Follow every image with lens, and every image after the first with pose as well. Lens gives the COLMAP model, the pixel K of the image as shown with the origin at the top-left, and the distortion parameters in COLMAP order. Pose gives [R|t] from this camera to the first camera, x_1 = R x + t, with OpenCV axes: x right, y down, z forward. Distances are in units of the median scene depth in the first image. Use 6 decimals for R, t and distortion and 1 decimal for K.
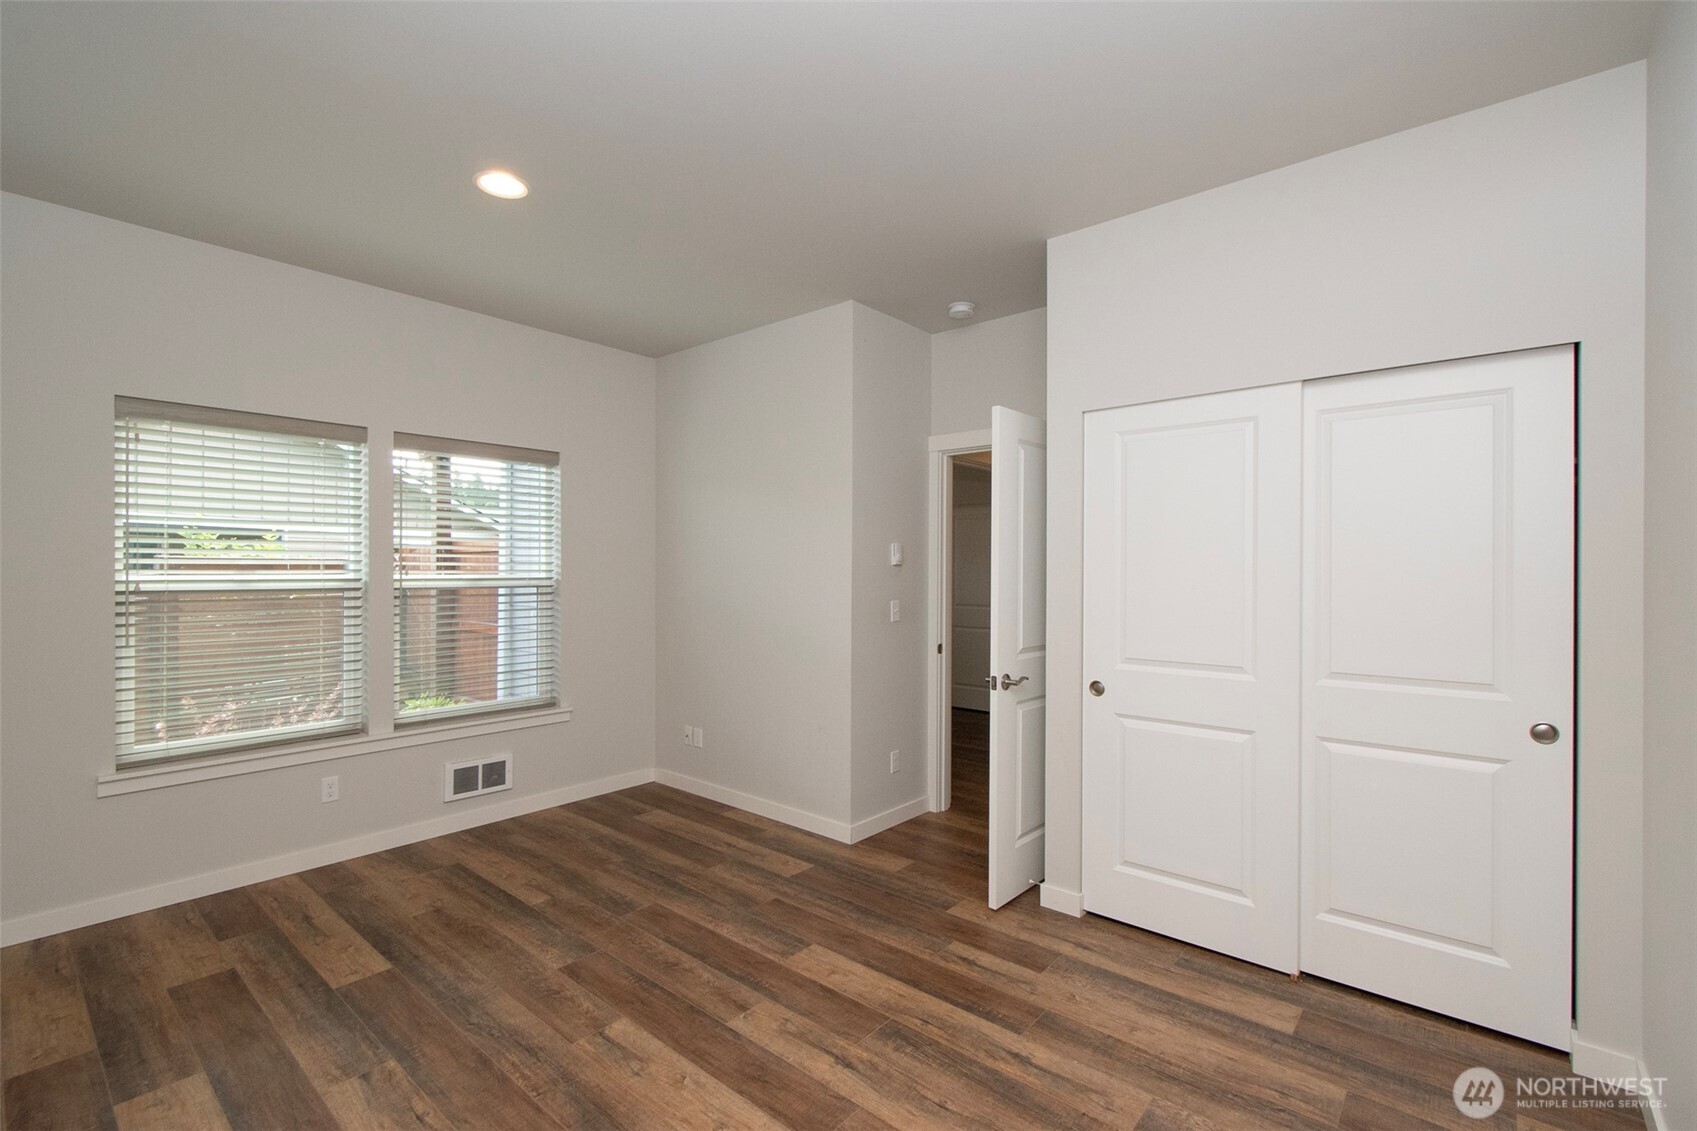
lens RADIAL K [[754.7, 0, 837.7], [0, 754.7, 570.9], [0, 0, 1]] dist [0.001478, 0.000335]
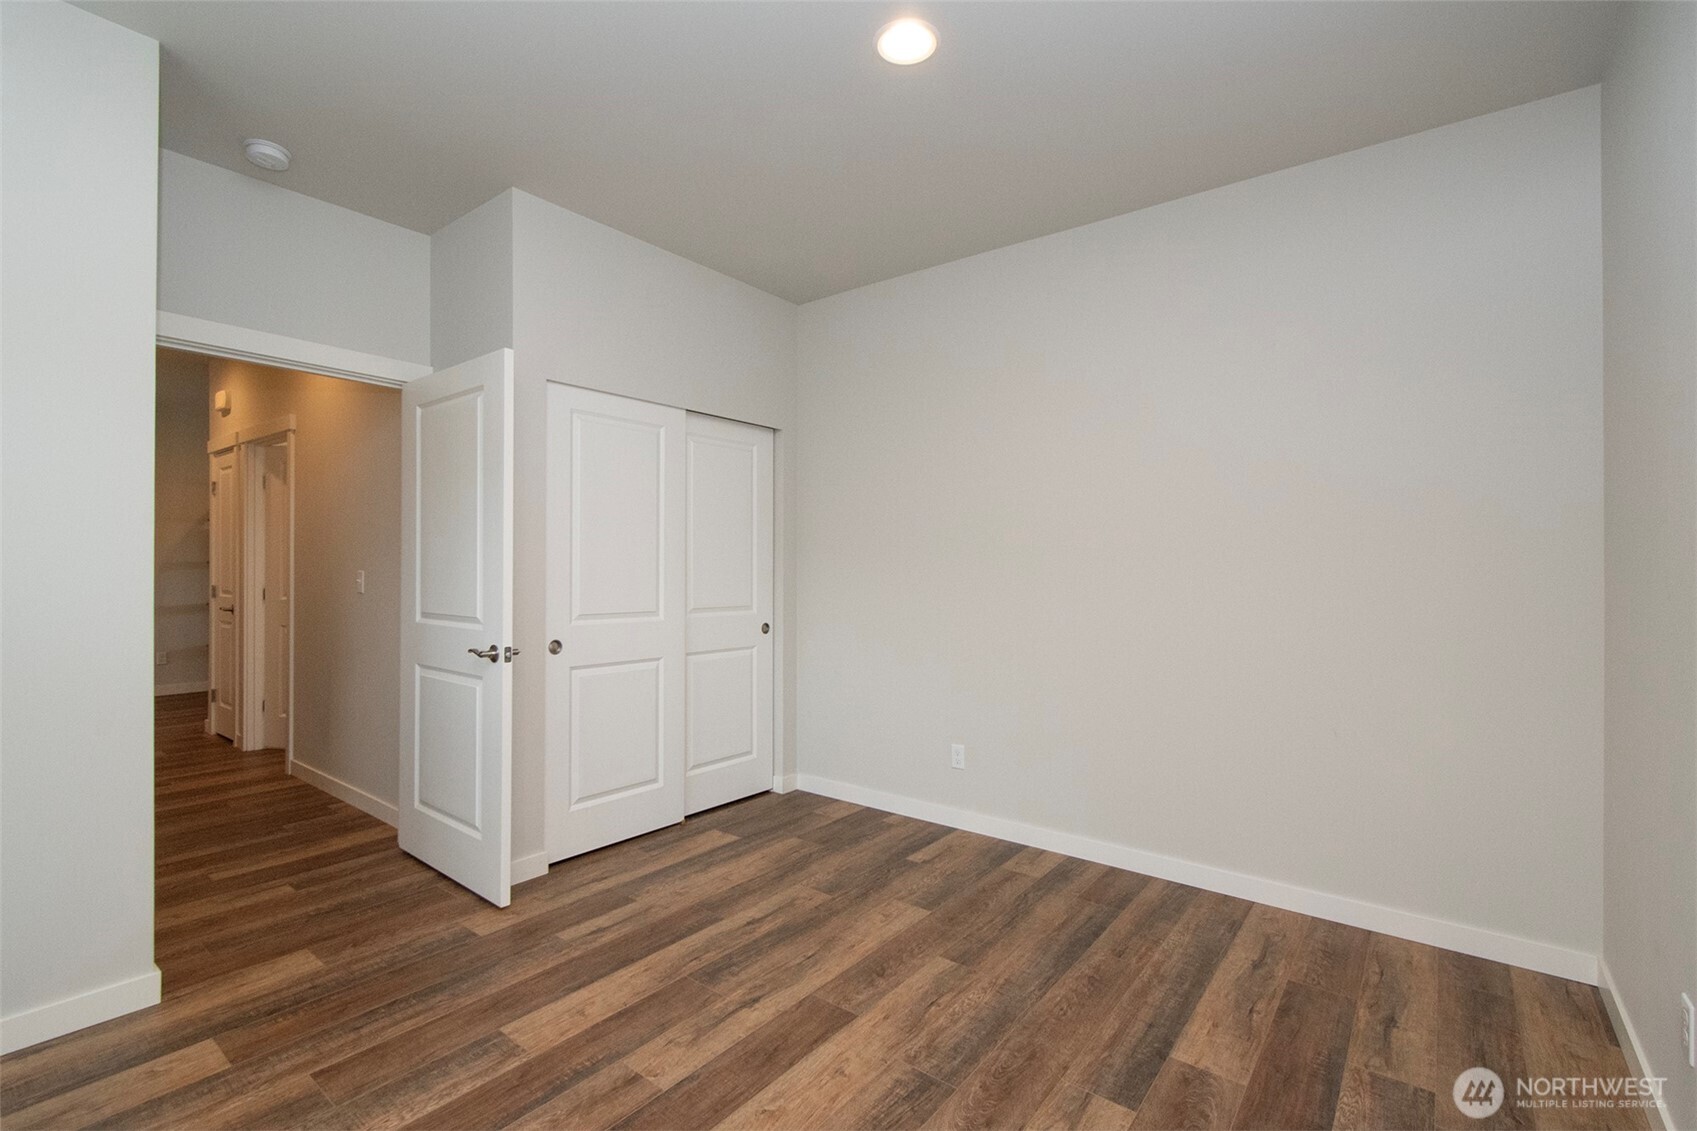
lens RADIAL K [[754.7, 0, 837.7], [0, 754.7, 570.9], [0, 0, 1]] dist [0.001478, 0.000335]
pose [[-0.046407, -0.005498, 0.998907, -0.852902], [-0.008107, 0.999954, 0.005127, 0.048542], [-0.998890, -0.007860, -0.046450, 0.781930]]
